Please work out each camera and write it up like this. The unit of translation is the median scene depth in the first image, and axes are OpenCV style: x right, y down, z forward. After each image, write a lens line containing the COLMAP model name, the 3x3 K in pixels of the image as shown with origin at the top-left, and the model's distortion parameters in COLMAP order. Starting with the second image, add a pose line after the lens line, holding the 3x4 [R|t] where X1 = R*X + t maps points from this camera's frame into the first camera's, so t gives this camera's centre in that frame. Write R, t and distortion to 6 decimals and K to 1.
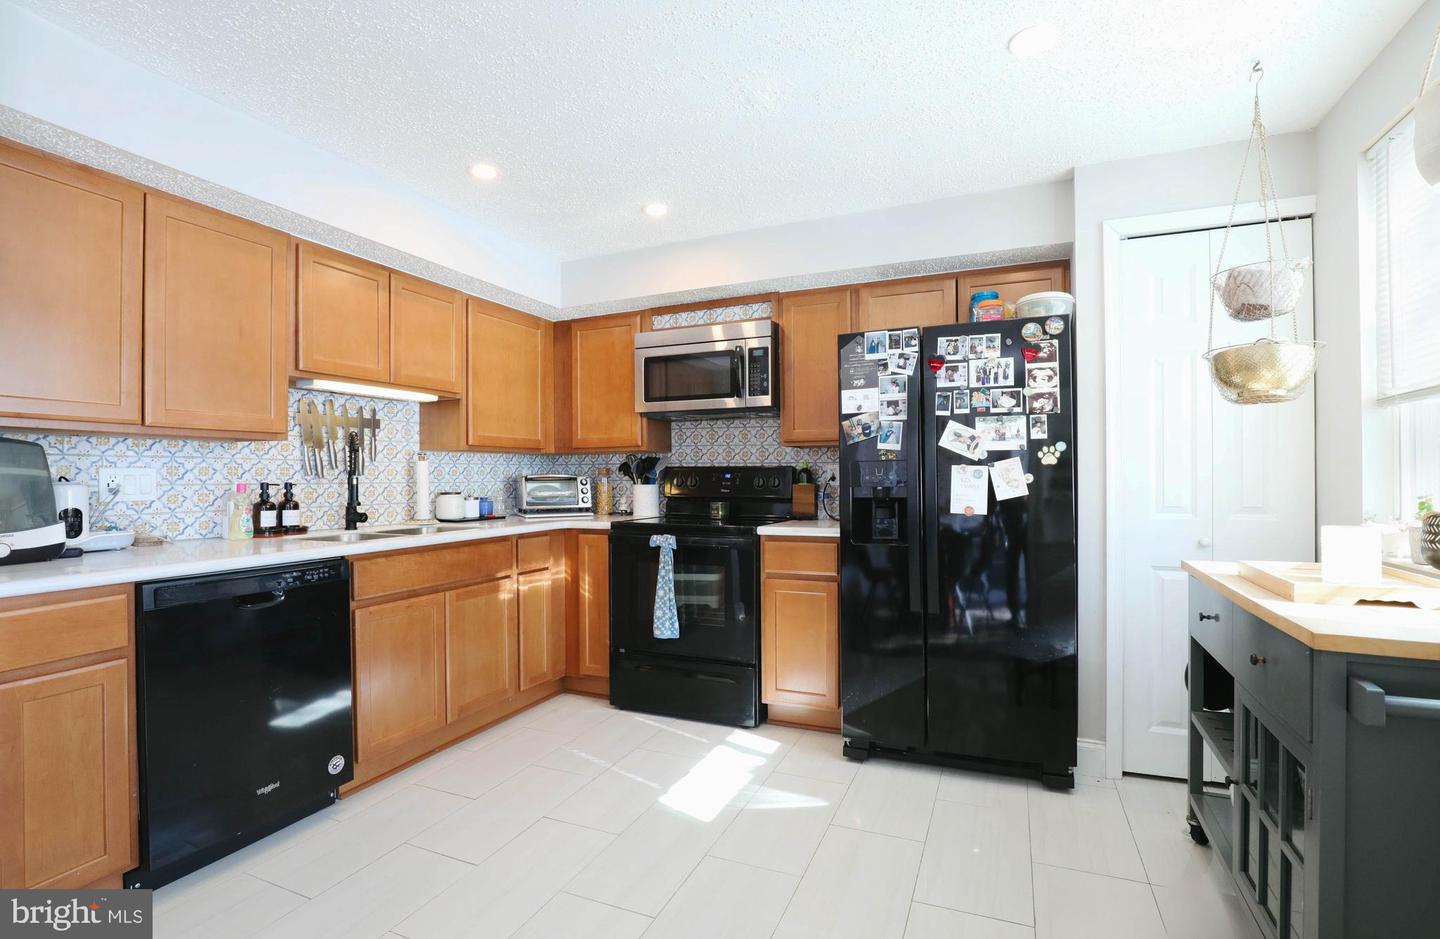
lens RADIAL K [[663.6, 0, 718.5], [0, 663.6, 475.5], [0, 0, 1]] dist [-0.002466, -0.000638]
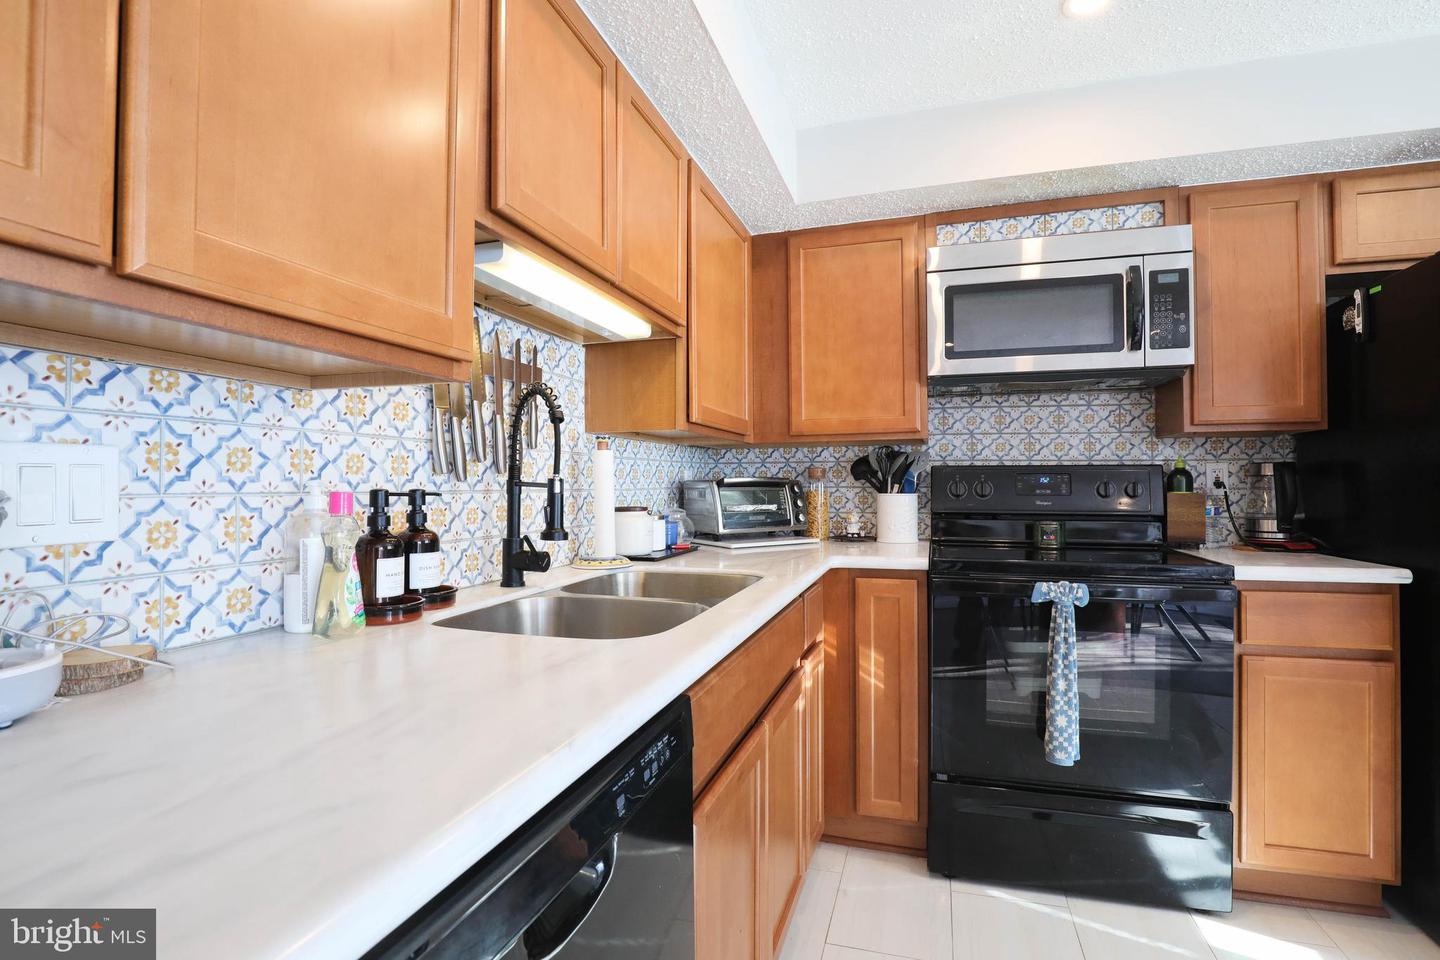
lens RADIAL K [[663.9, 0, 726.1], [0, 663.9, 476.8], [0, 0, 1]] dist [-0.017237, 0.000952]
pose [[0.991438, 0.003549, 0.130529, -0.456048], [-0.002227, 0.999945, -0.010272, 0.005738], [-0.130558, 0.009893, 0.991391, 0.488977]]
